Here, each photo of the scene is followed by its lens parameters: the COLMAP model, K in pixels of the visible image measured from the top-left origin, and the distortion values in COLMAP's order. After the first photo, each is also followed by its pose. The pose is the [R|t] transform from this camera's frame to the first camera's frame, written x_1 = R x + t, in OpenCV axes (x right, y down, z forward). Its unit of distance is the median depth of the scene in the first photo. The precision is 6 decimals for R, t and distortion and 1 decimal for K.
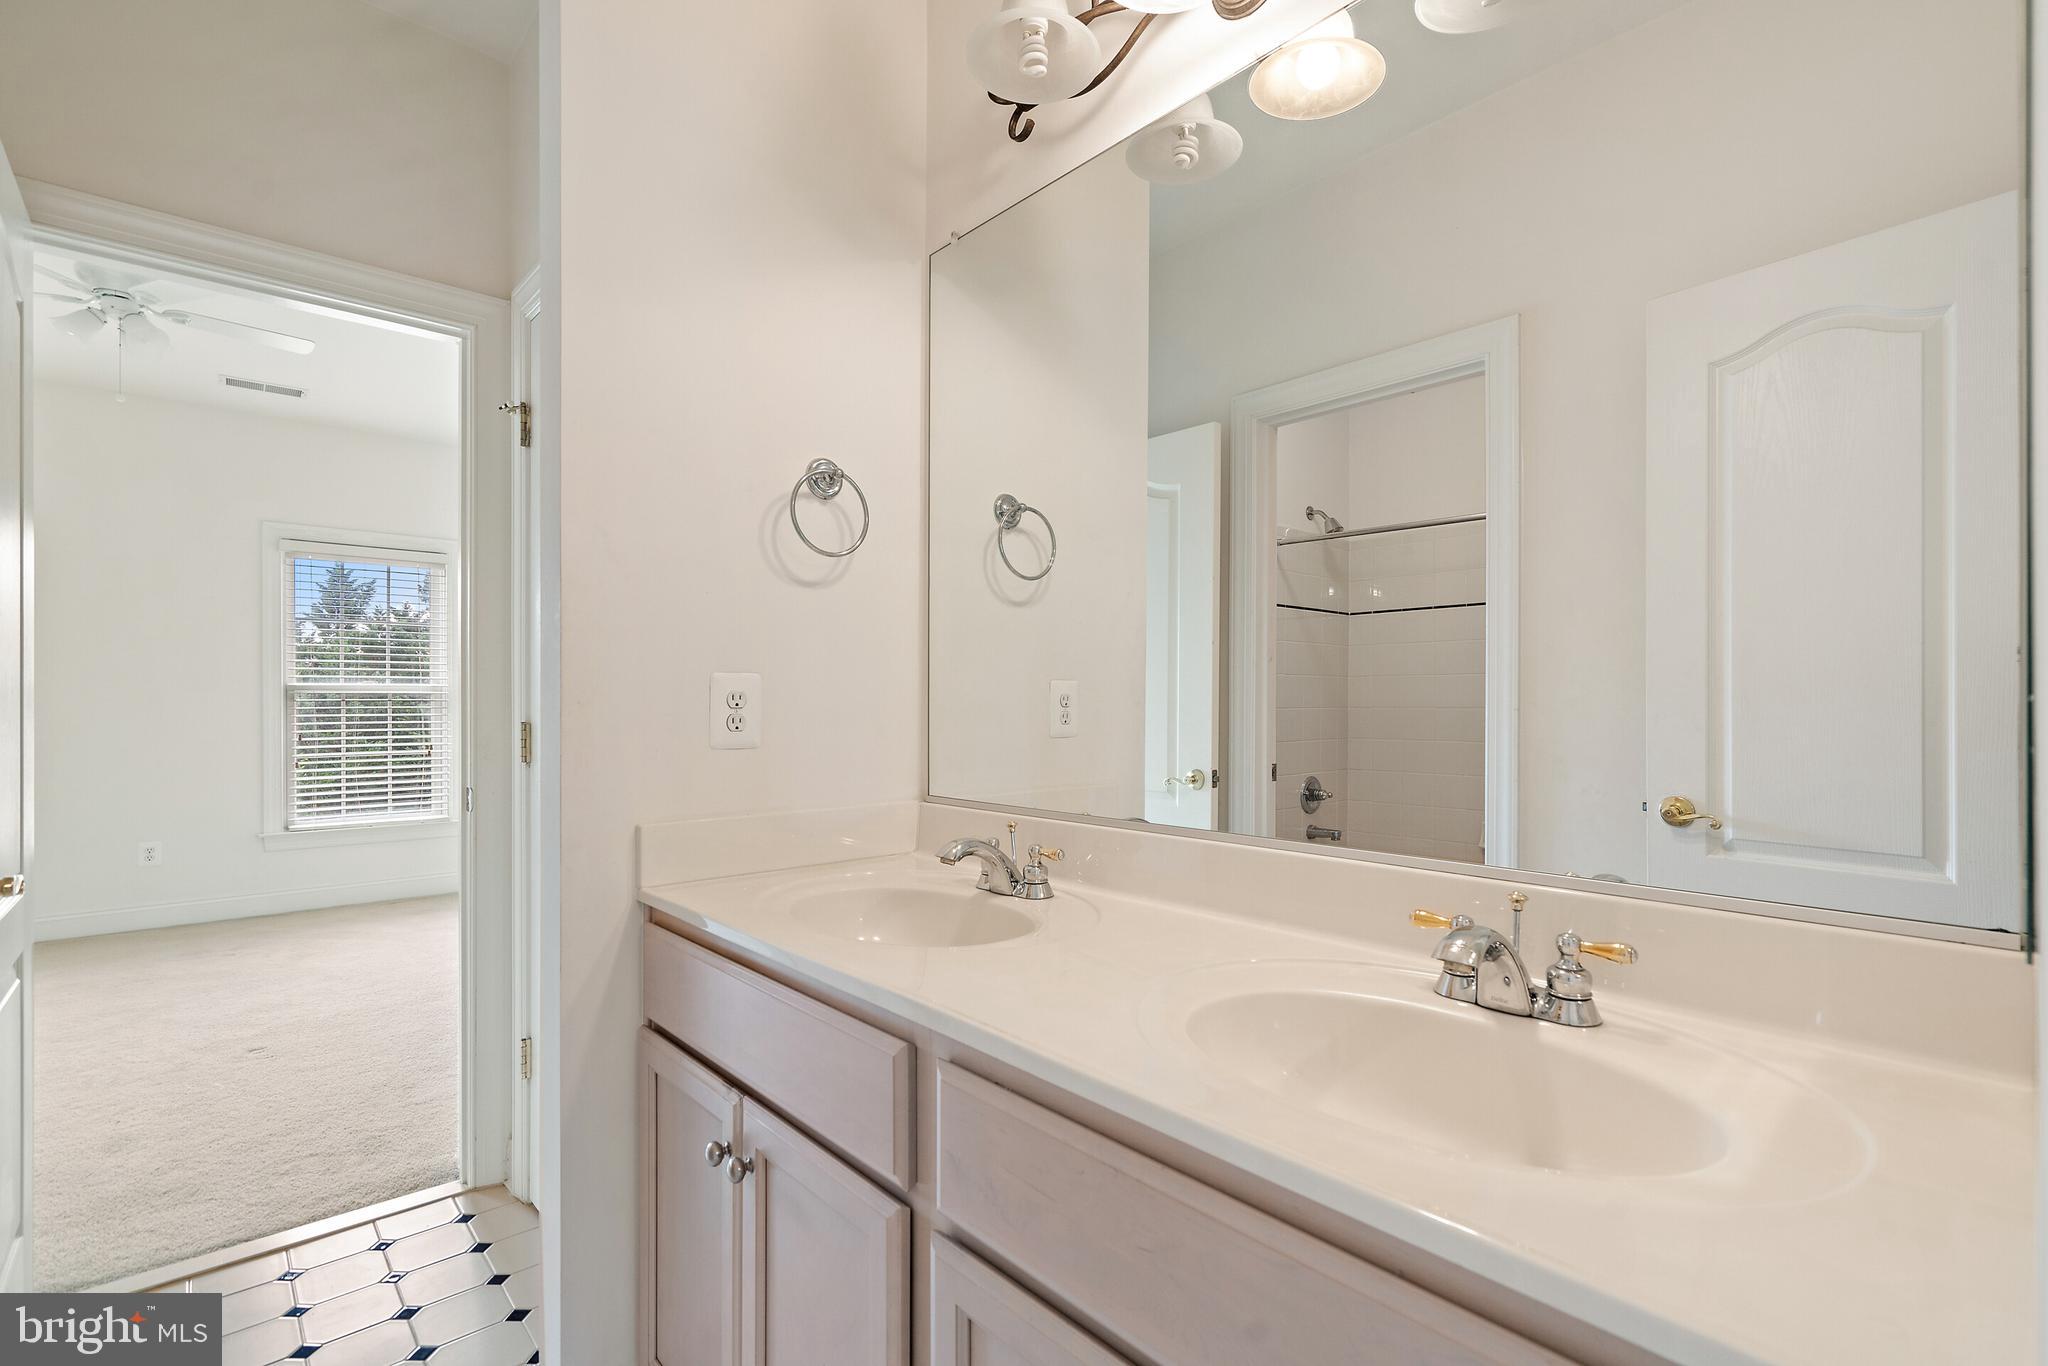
lens RADIAL K [[927.1, 0, 1019.9], [0, 927.1, 679.0], [0, 0, 1]] dist [-0.000271, 0.000388]
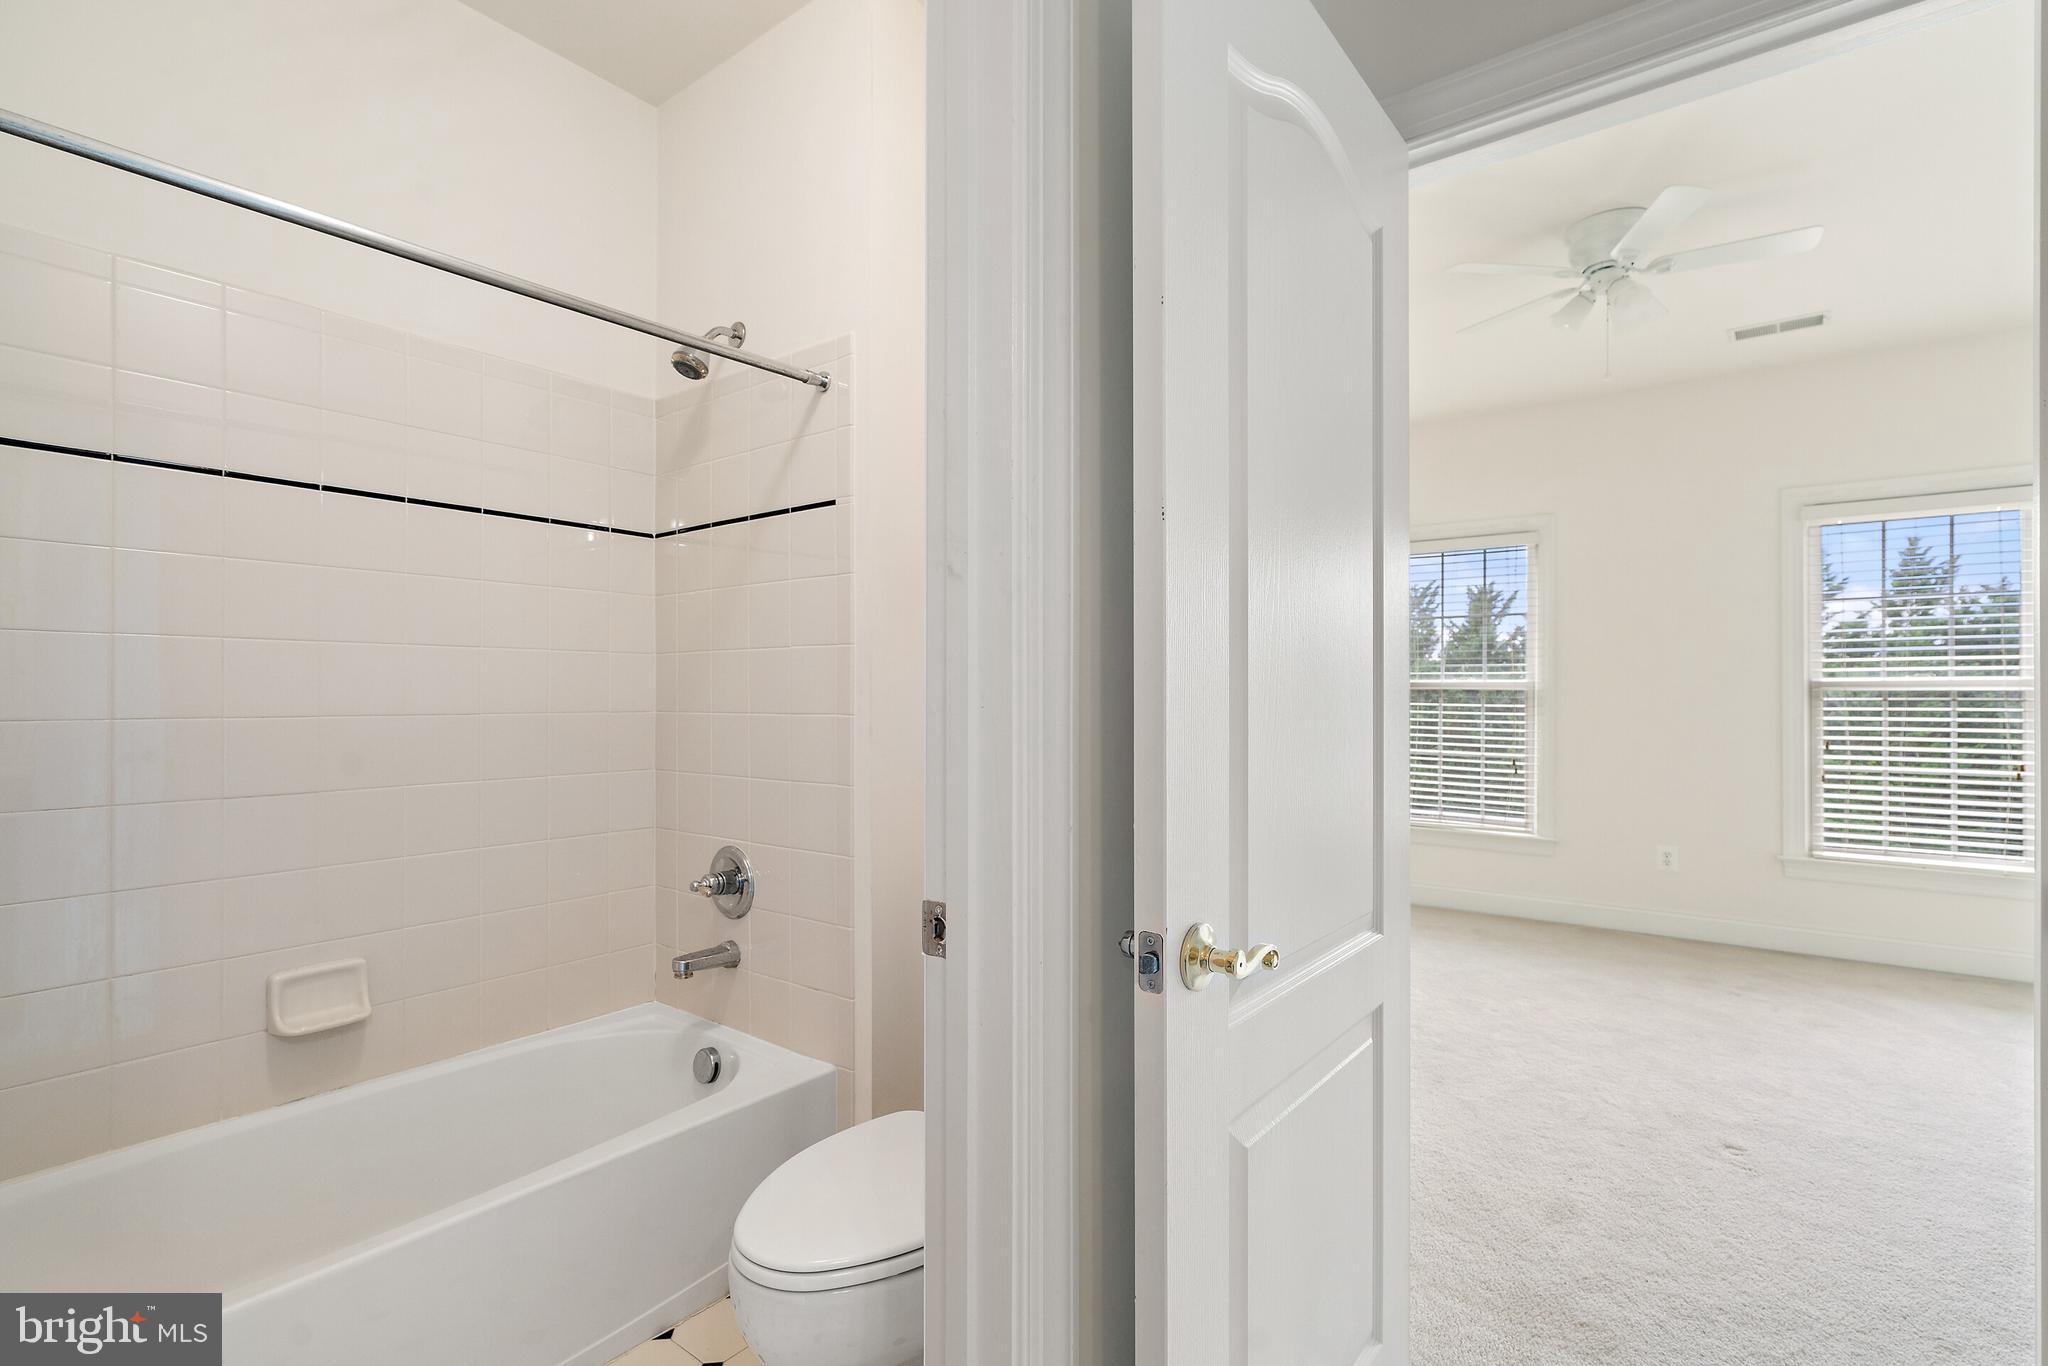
lens RADIAL K [[927.1, 0, 1070.3], [0, 927.1, 706.6], [0, 0, 1]] dist [-0.000271, 0.000388]
pose [[0.192819, 0.012307, -0.981157, -0.102848], [0.020384, 0.999655, 0.016545, 0.001934], [0.981023, -0.023190, 0.192502, 0.188121]]
